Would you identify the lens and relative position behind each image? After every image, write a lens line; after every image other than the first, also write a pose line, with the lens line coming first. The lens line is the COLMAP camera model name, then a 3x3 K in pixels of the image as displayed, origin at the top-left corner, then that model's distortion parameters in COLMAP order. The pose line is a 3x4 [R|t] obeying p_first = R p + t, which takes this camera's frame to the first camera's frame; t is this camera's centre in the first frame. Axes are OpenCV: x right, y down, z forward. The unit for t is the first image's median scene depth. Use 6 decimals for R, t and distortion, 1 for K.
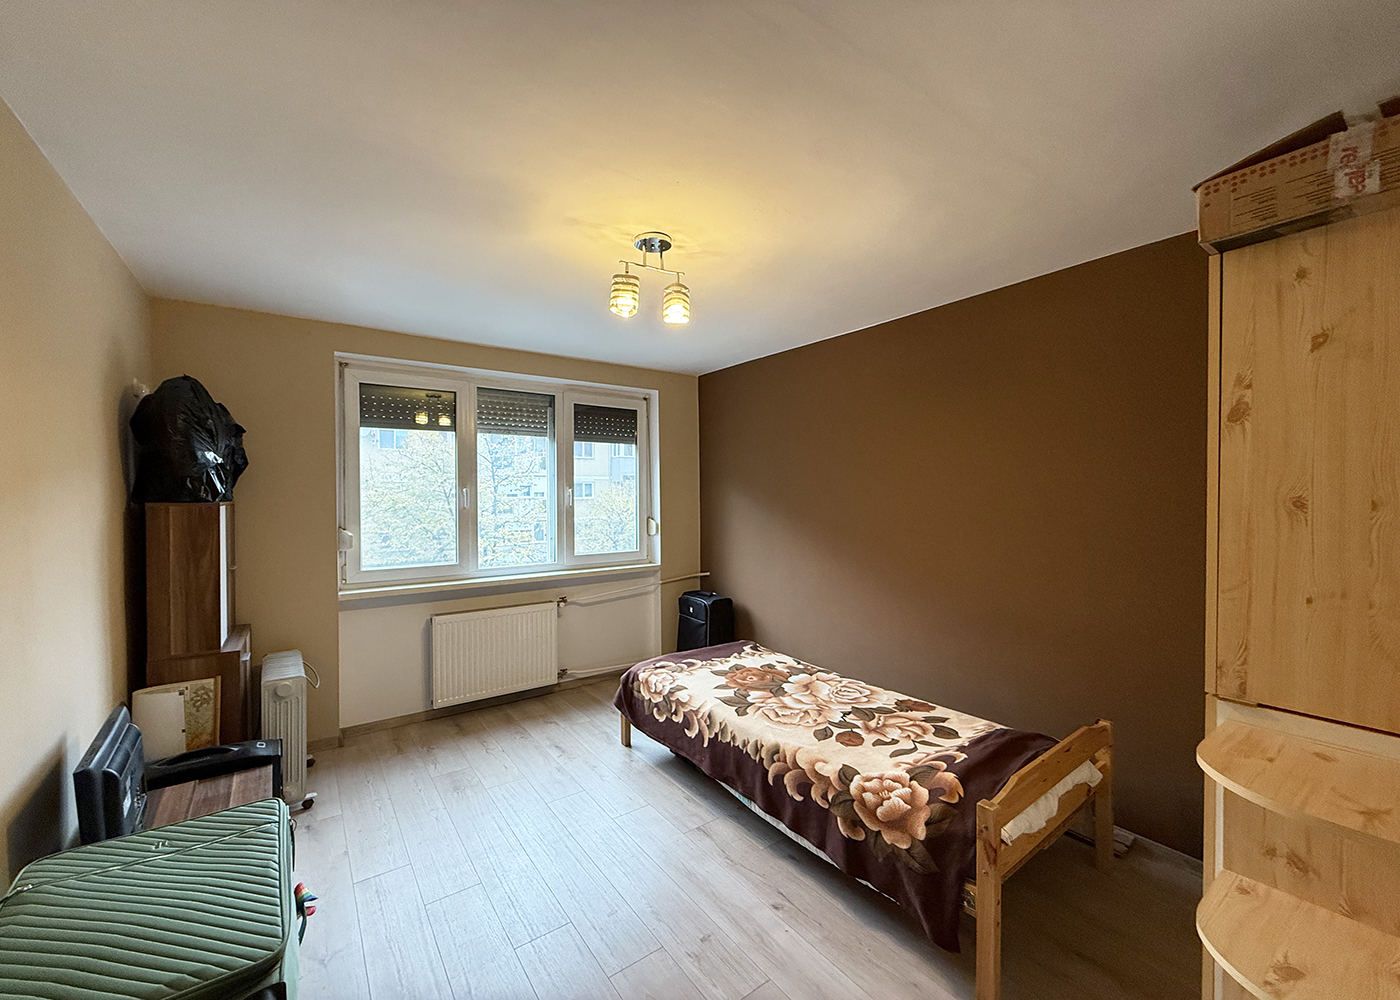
lens RADIAL K [[574.3, 0, 706.5], [0, 574.3, 496.2], [0, 0, 1]] dist [-0.001549, 0.000120]
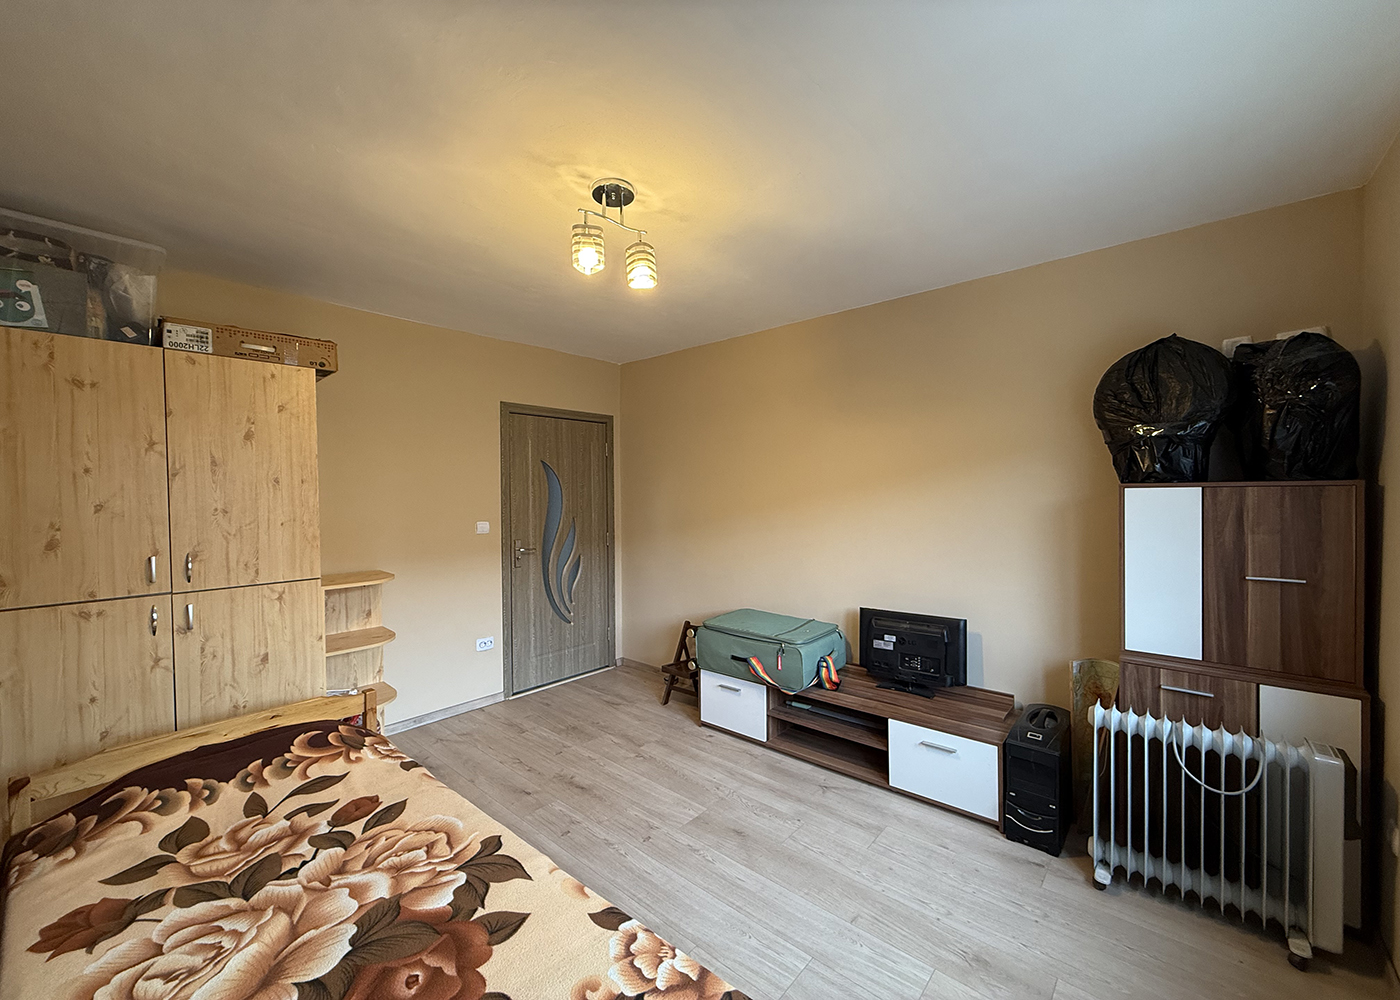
lens RADIAL K [[574.3, 0, 692.3], [0, 574.3, 493.7], [0, 0, 1]] dist [-0.001549, 0.000120]
pose [[-0.984890, 0.004727, -0.173117, -0.041297], [0.000400, 0.999687, 0.025023, 0.004156], [0.173181, 0.024576, -0.984583, 1.622064]]
